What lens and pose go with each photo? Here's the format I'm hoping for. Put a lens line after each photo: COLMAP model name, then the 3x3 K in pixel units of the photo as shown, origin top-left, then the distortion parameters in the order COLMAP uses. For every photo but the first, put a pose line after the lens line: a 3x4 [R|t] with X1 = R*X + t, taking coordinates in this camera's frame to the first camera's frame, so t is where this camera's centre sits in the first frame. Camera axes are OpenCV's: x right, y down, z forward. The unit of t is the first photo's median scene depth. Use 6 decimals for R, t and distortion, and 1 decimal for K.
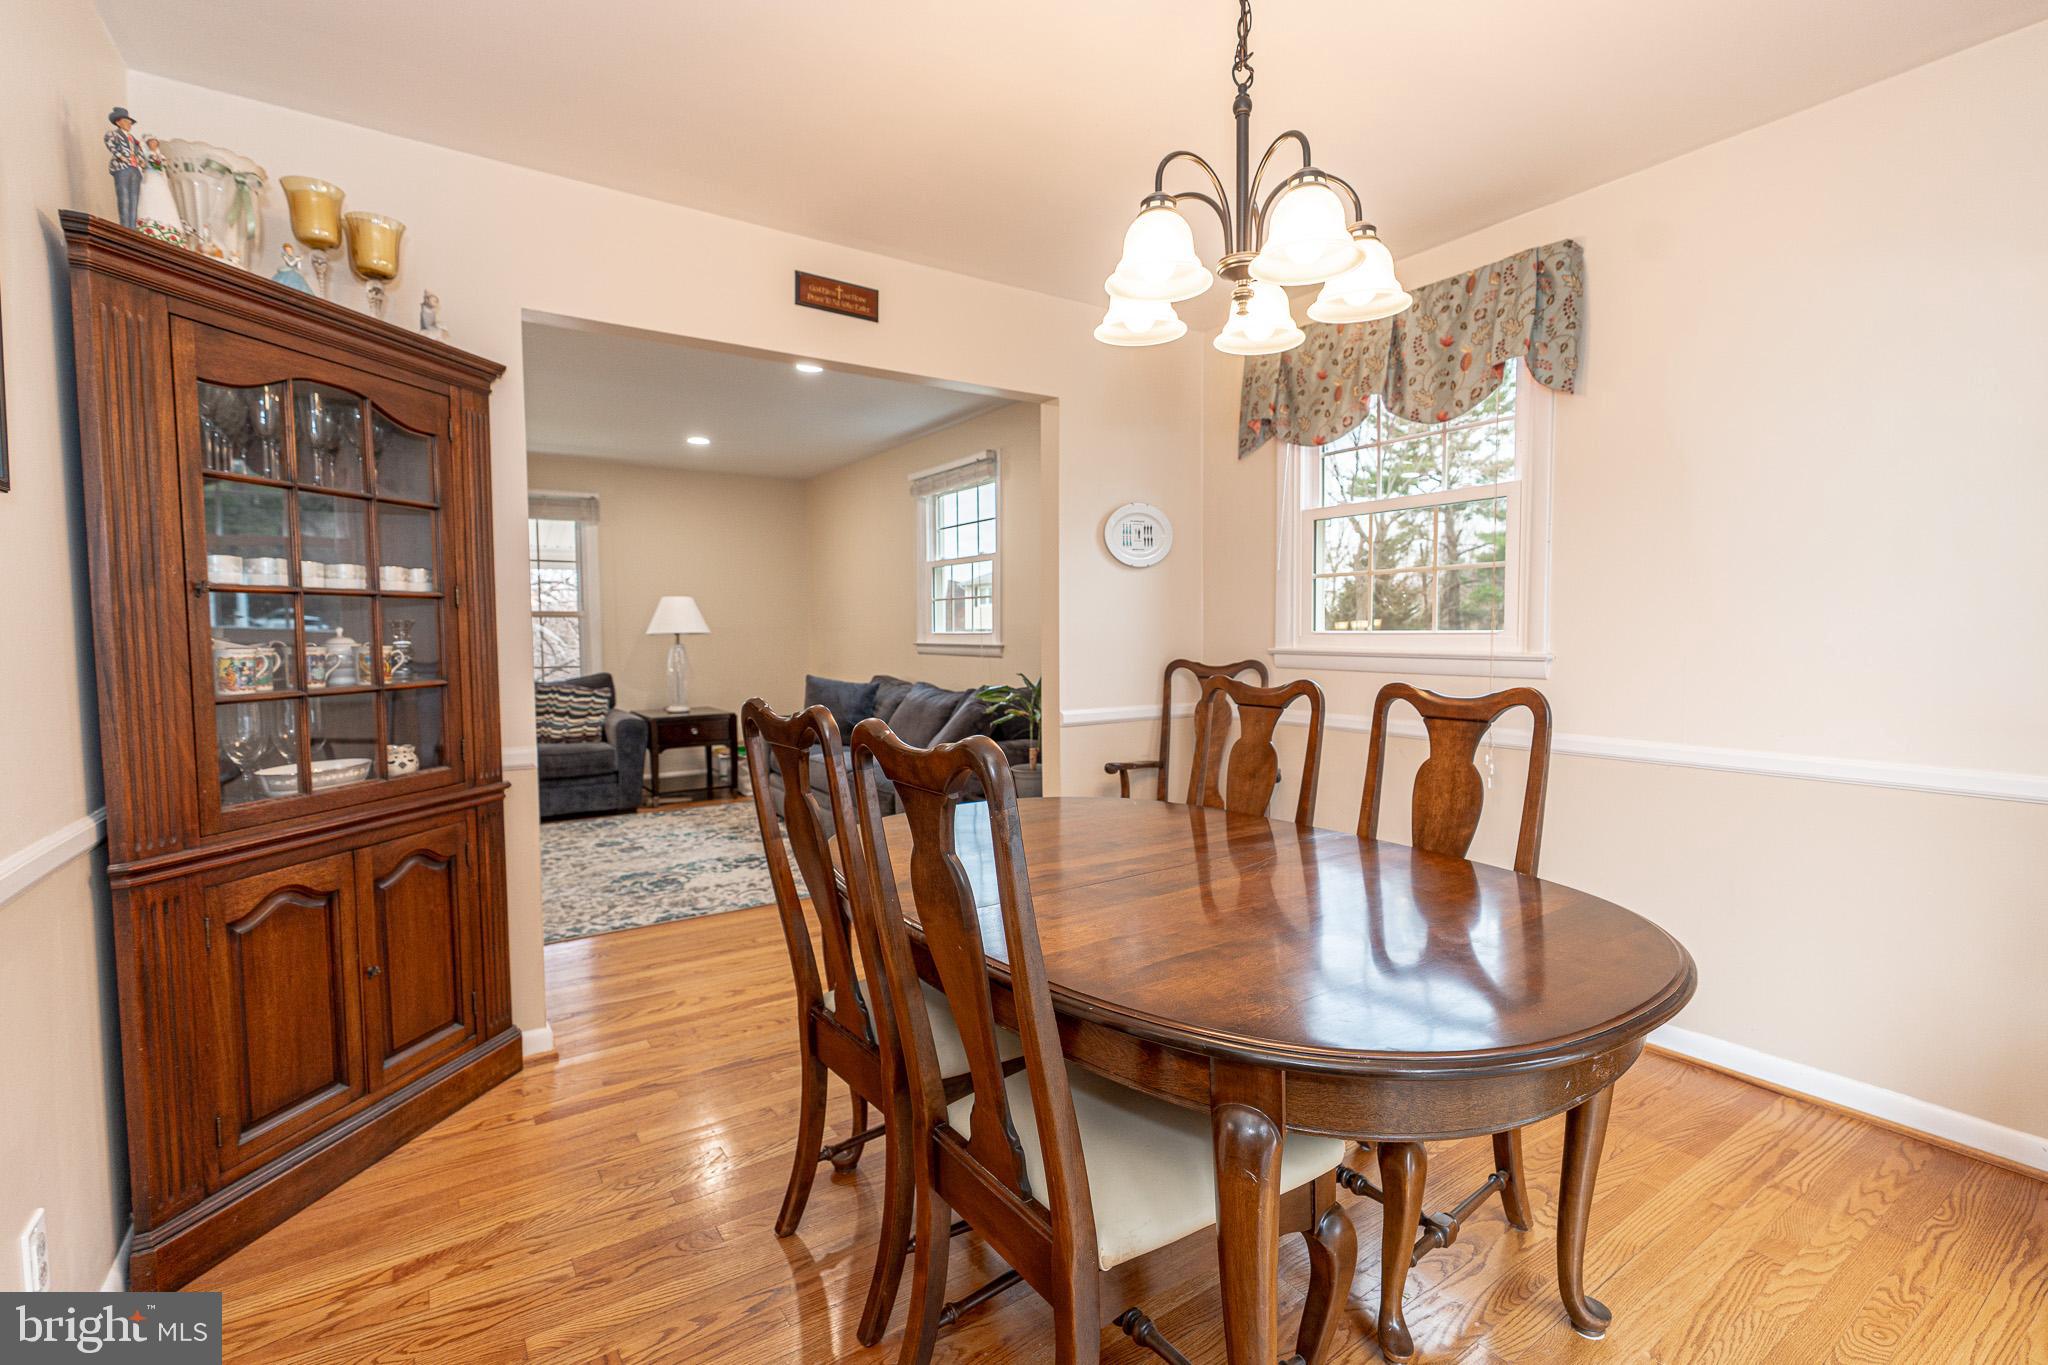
lens RADIAL K [[919.2, 0, 1010.1], [0, 919.2, 683.9], [0, 0, 1]] dist [-0.007296, 0.002735]
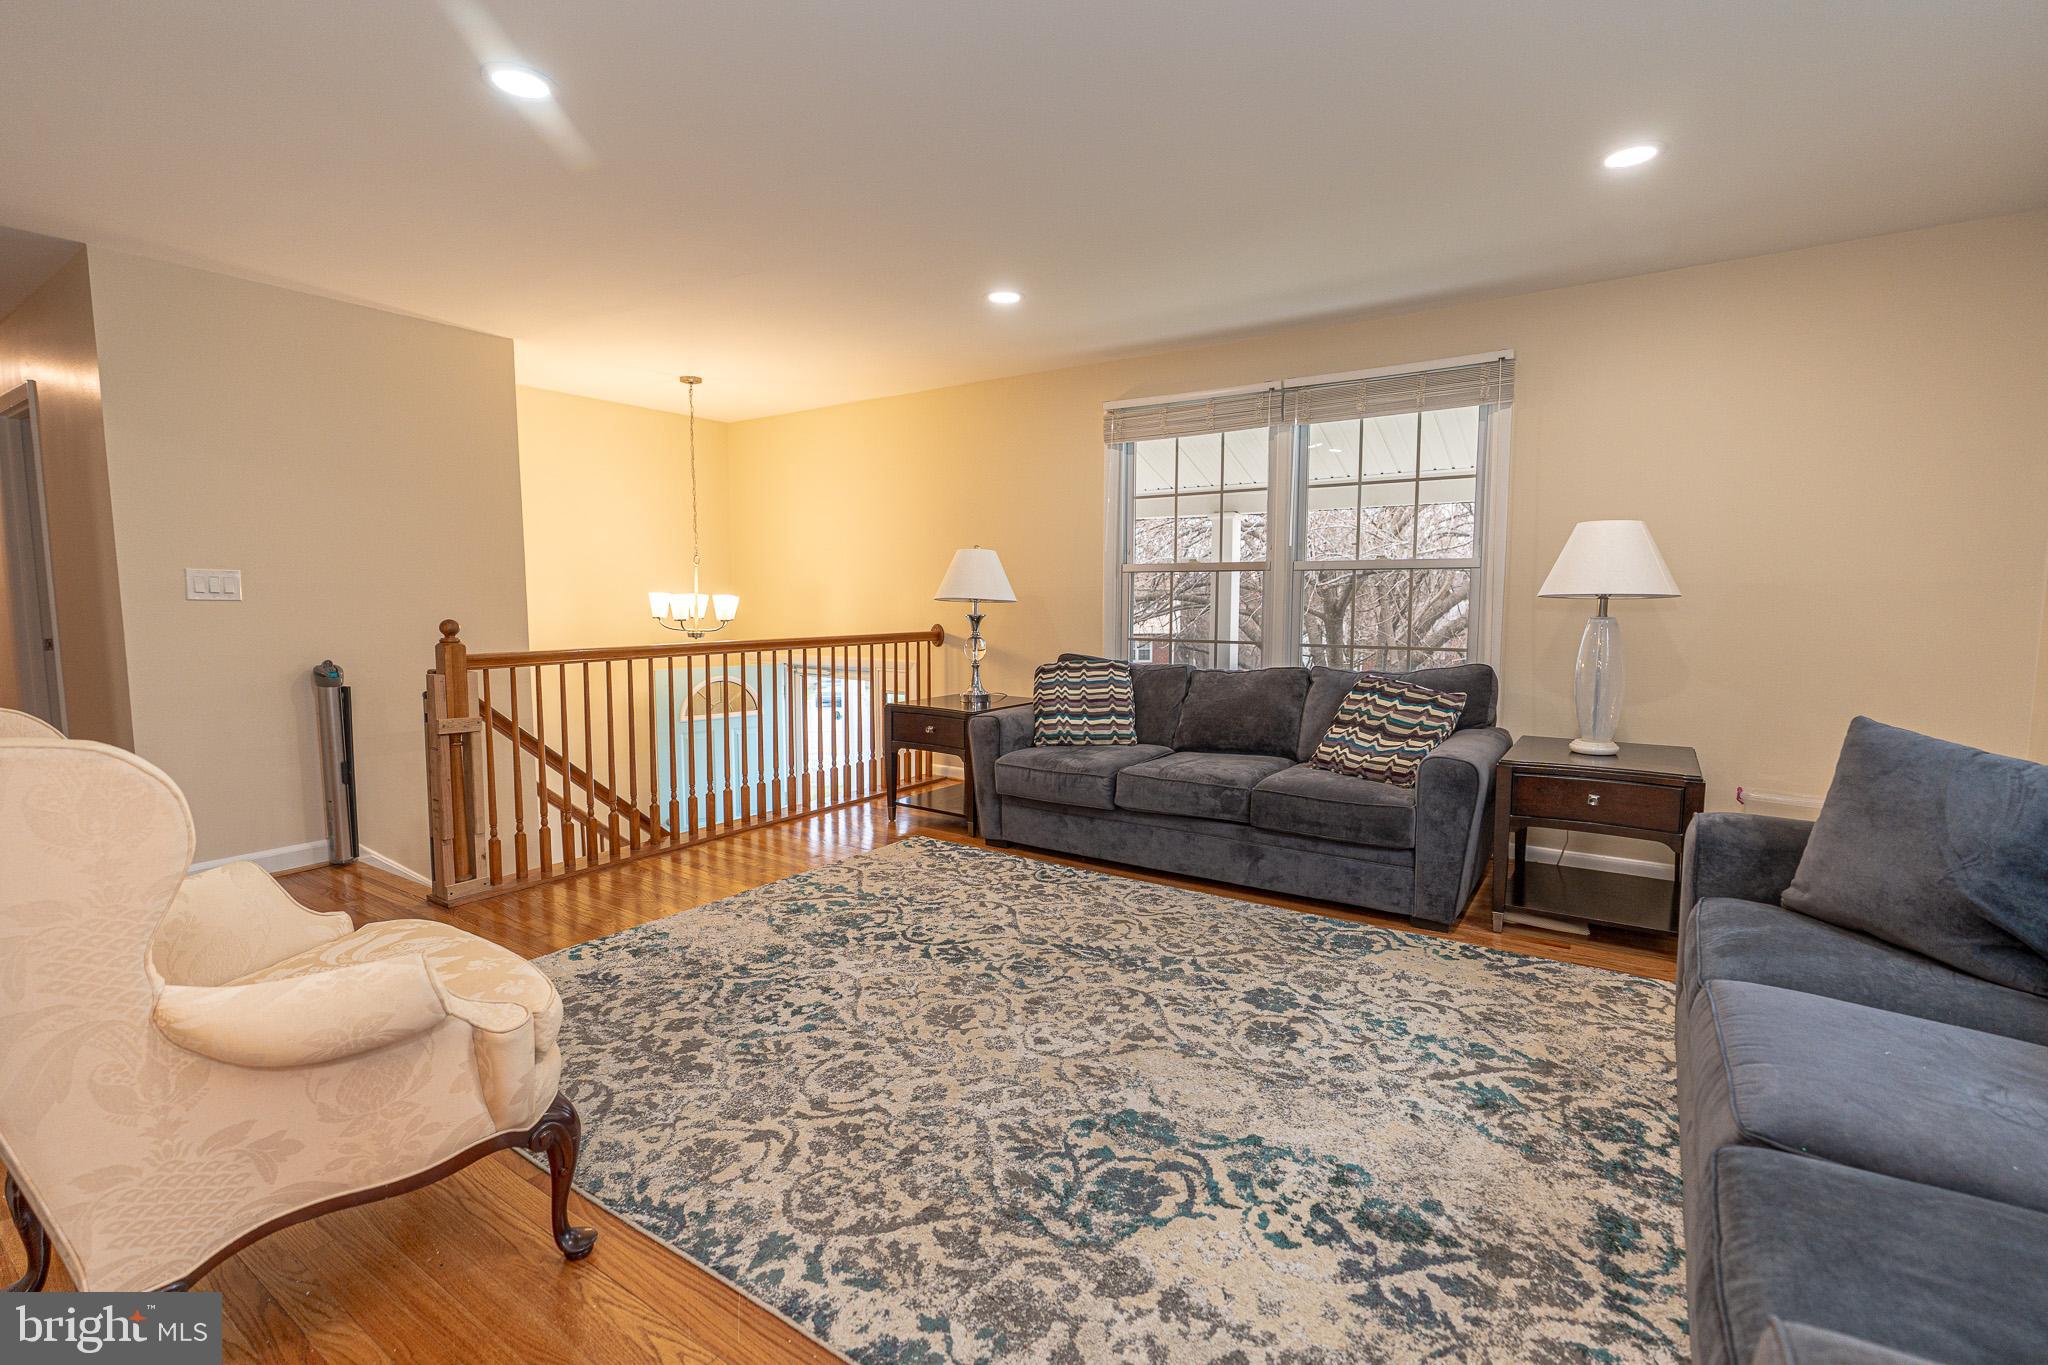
lens RADIAL K [[919.2, 0, 1030.2], [0, 919.2, 684.3], [0, 0, 1]] dist [-0.007296, 0.002735]
pose [[0.381591, 0.095804, -0.919353, -0.030114], [-0.057787, 0.995141, 0.079717, -0.041913], [0.922523, 0.022708, 0.385273, 0.755549]]
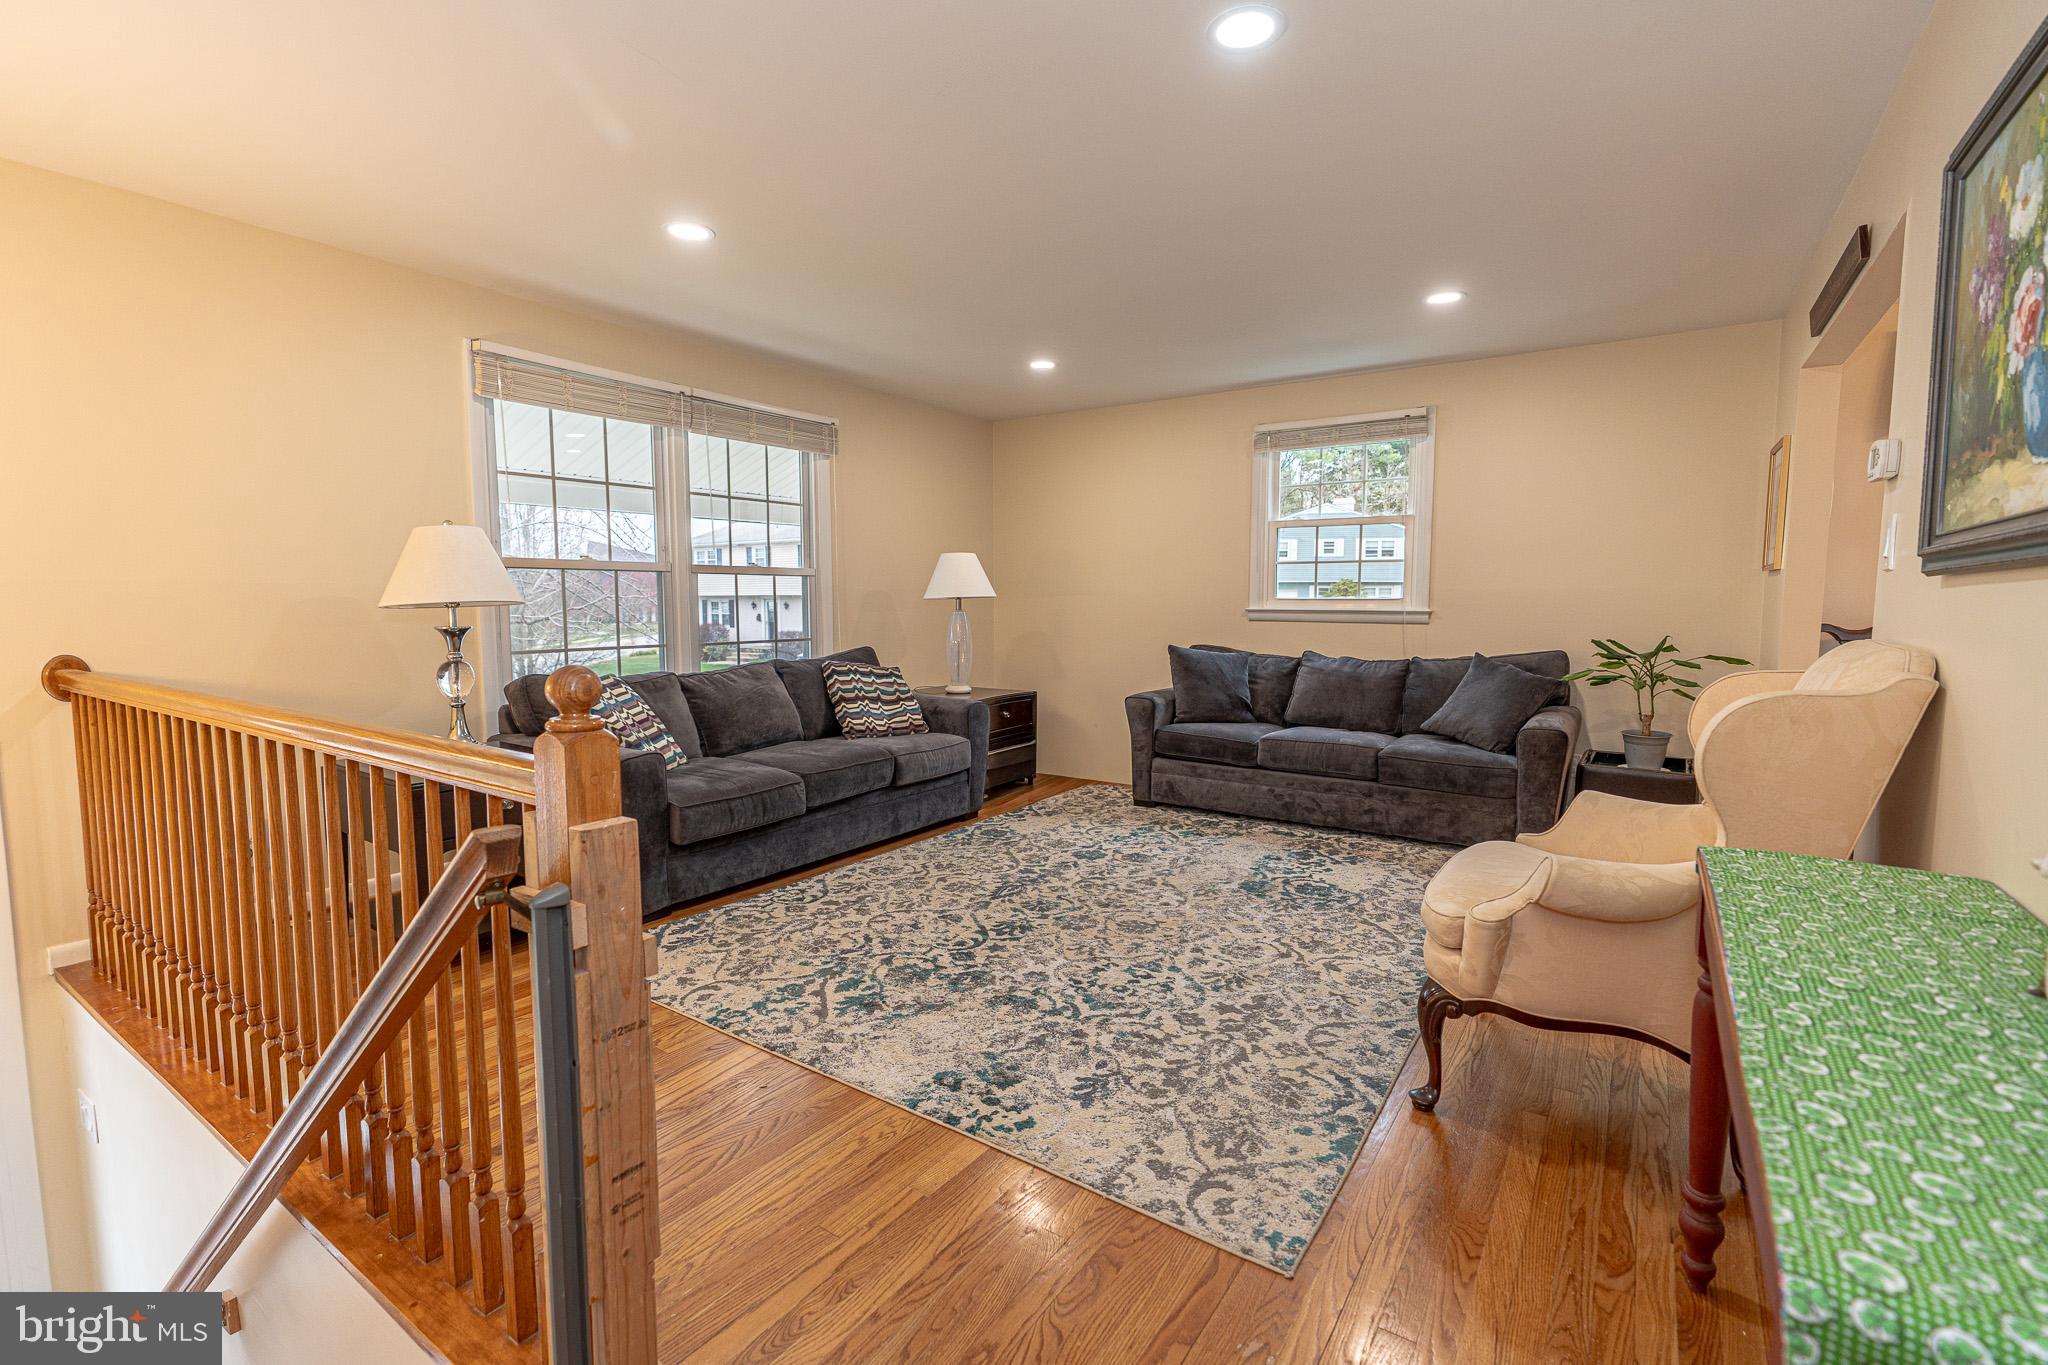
lens RADIAL K [[919.2, 0, 1022.4], [0, 919.2, 683.6], [0, 0, 1]] dist [-0.007296, 0.002735]
pose [[0.925662, -0.028840, 0.377250, -0.896714], [0.016733, 0.999236, 0.035332, -0.008291], [-0.377981, -0.026393, 0.925437, 0.306207]]
